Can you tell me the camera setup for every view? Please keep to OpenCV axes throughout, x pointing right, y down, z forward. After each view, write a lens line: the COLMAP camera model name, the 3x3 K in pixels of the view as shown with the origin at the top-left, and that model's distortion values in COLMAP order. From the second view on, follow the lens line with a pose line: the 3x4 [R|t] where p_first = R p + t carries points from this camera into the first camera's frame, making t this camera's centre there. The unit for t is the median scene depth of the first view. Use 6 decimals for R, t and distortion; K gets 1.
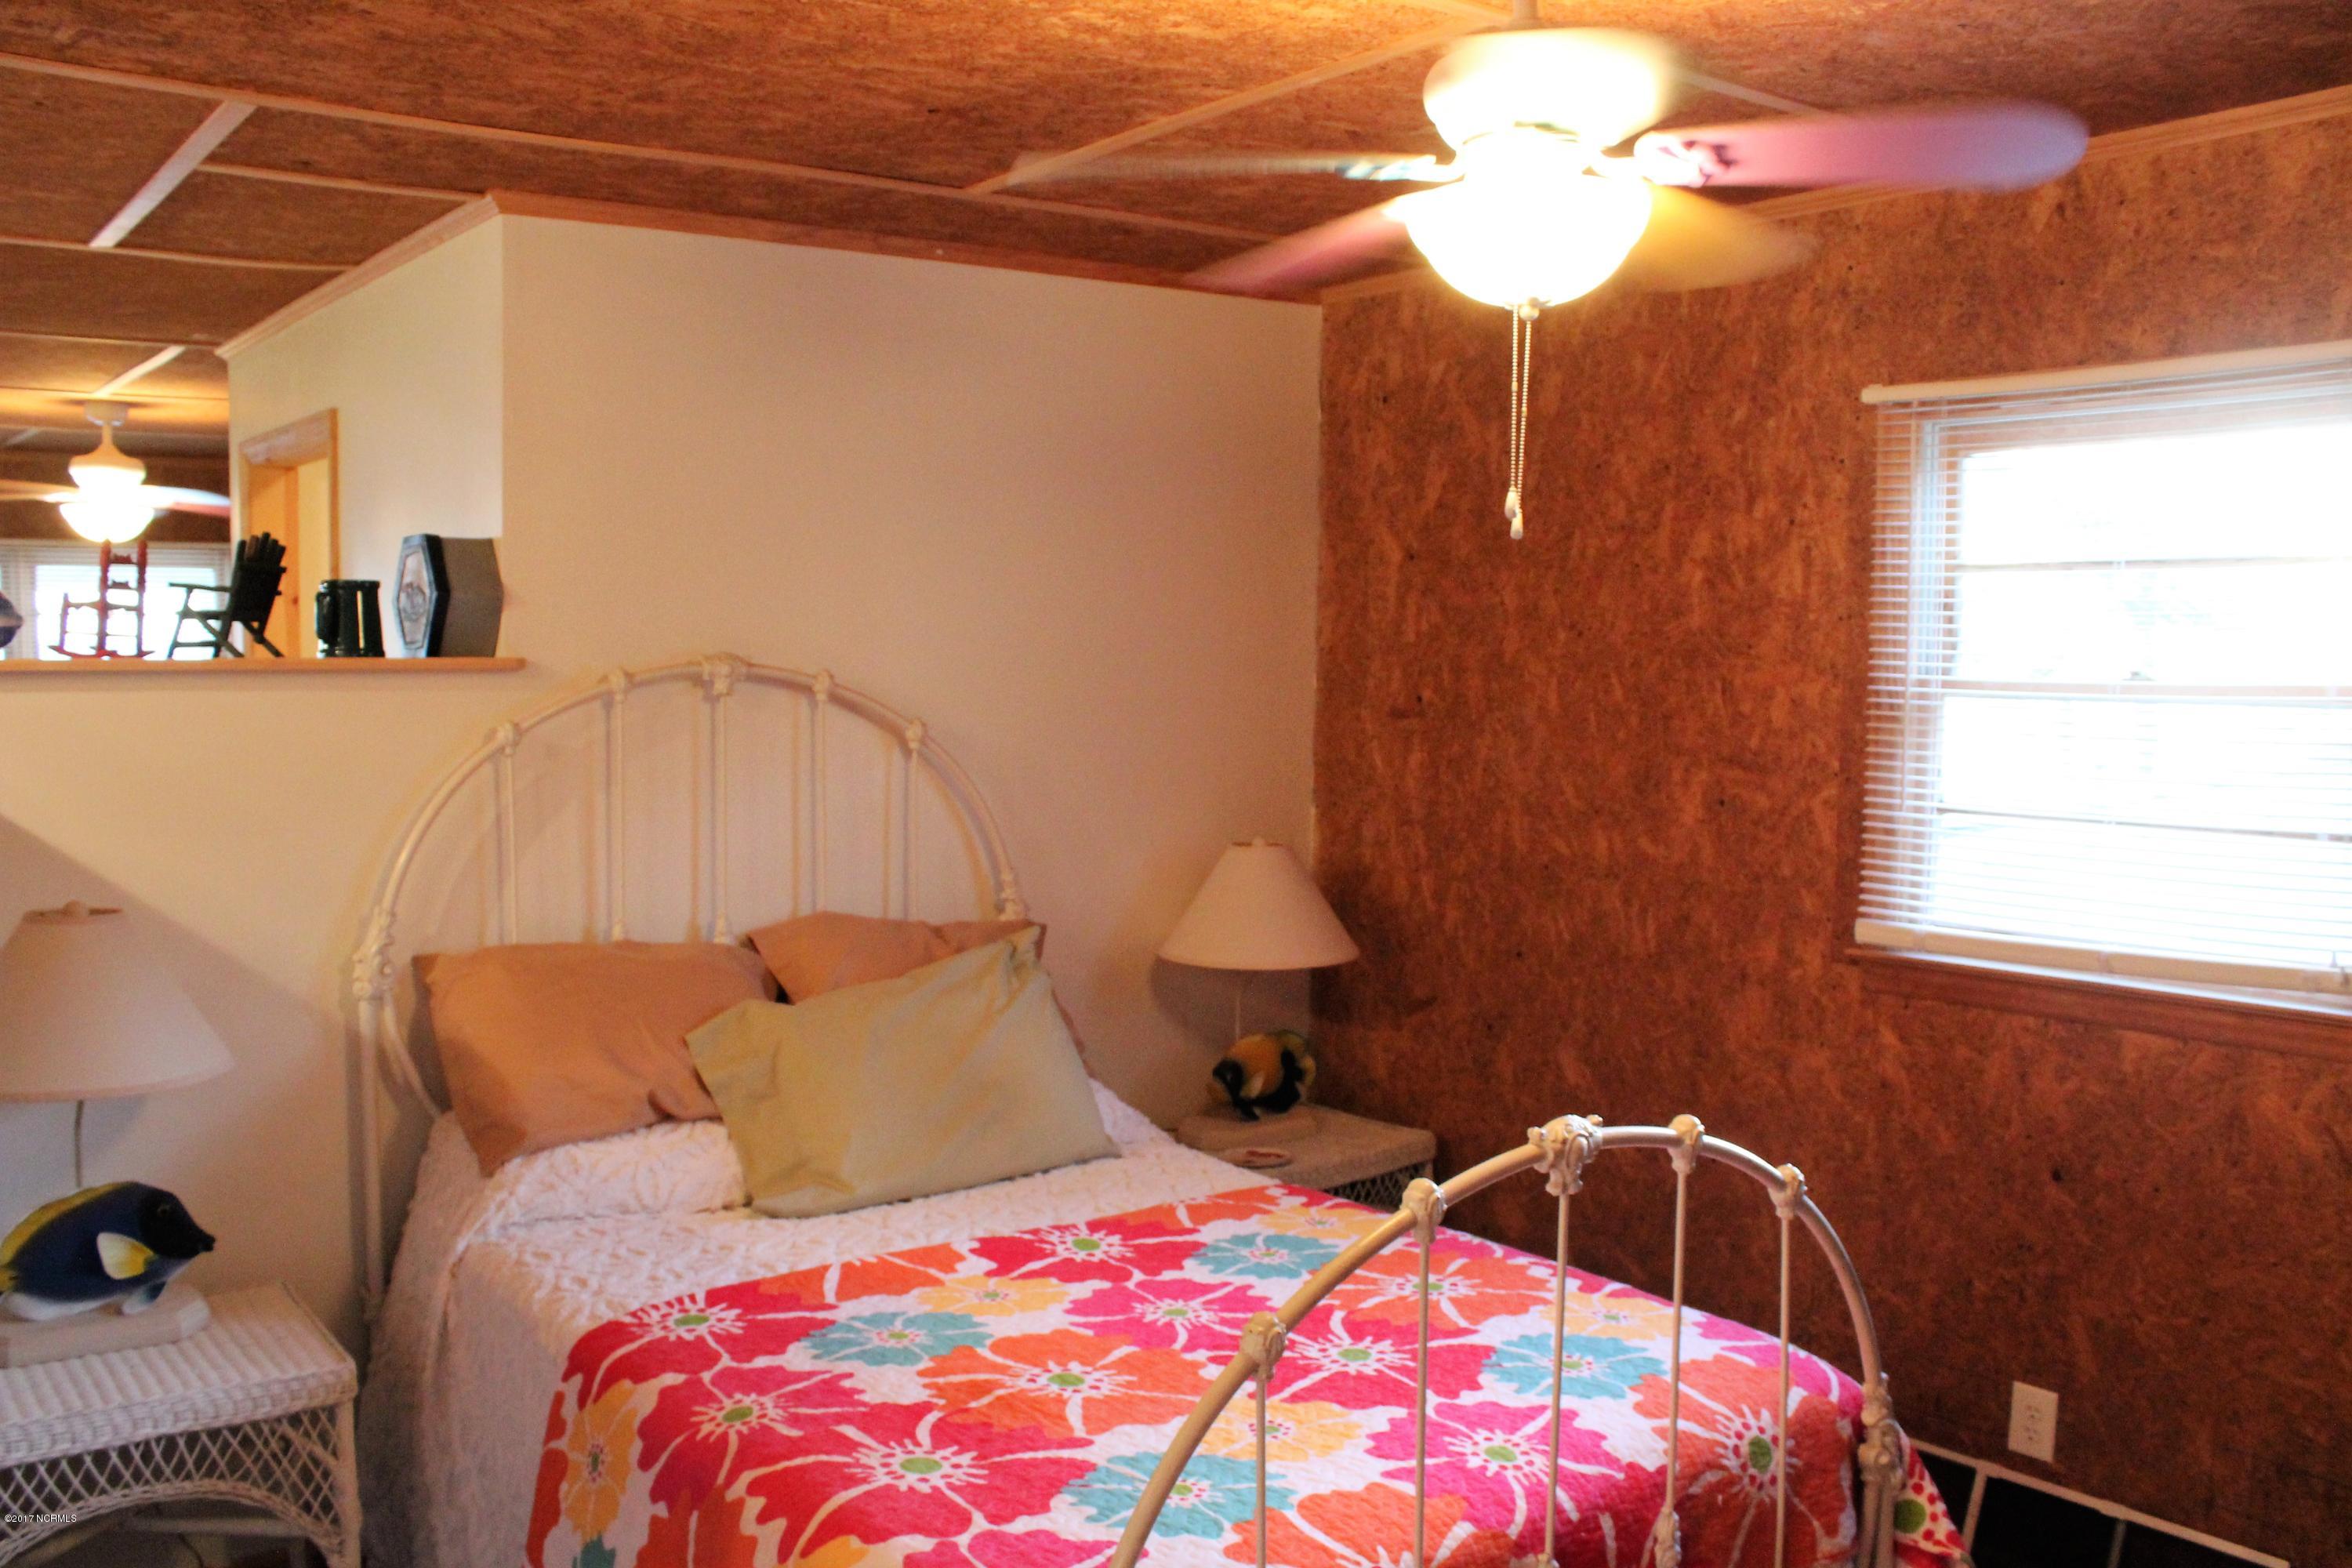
lens RADIAL K [[1928.4, 0, 1168.7], [0, 1928.4, 806.8], [0, 0, 1]] dist [-0.173934, 0.150478]
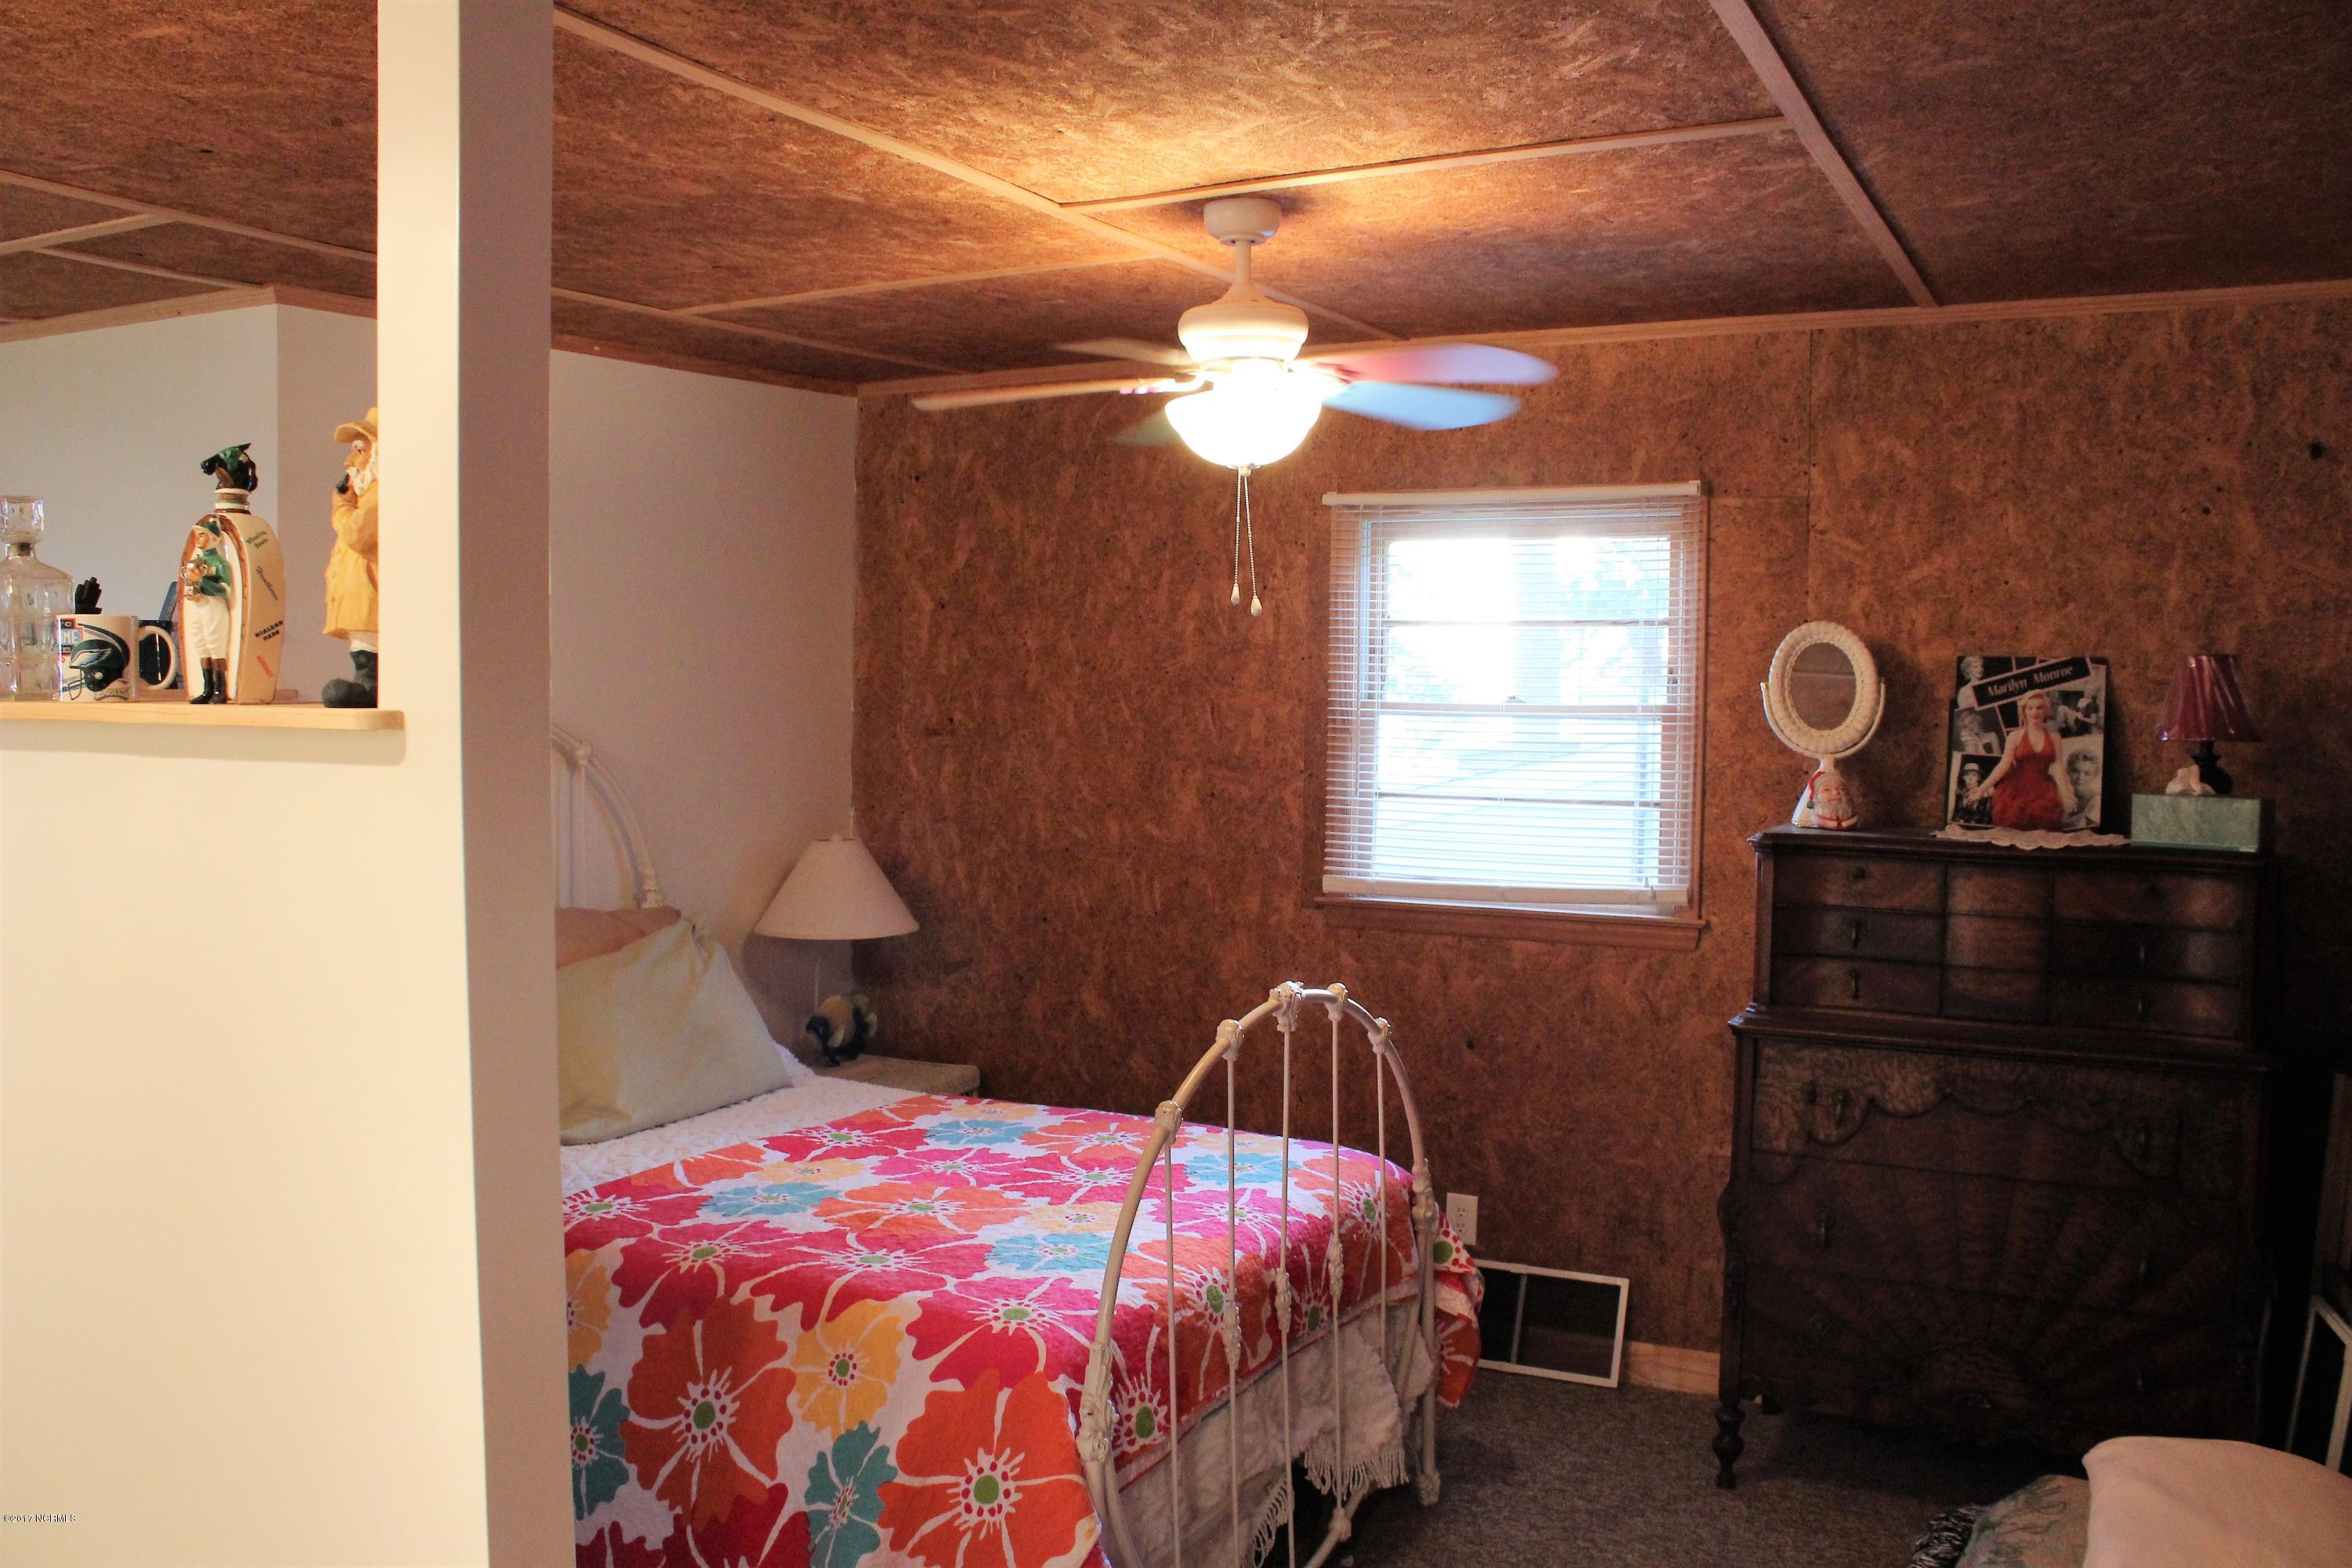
lens RADIAL K [[1928.4, 0, 1168.7], [0, 1928.4, 806.8], [0, 0, 1]] dist [-0.173934, 0.150478]
pose [[0.915513, -0.023856, 0.401579, -0.310922], [0.028312, 0.999586, -0.005166, 0.013596], [-0.401290, 0.016099, 0.915810, -0.255061]]
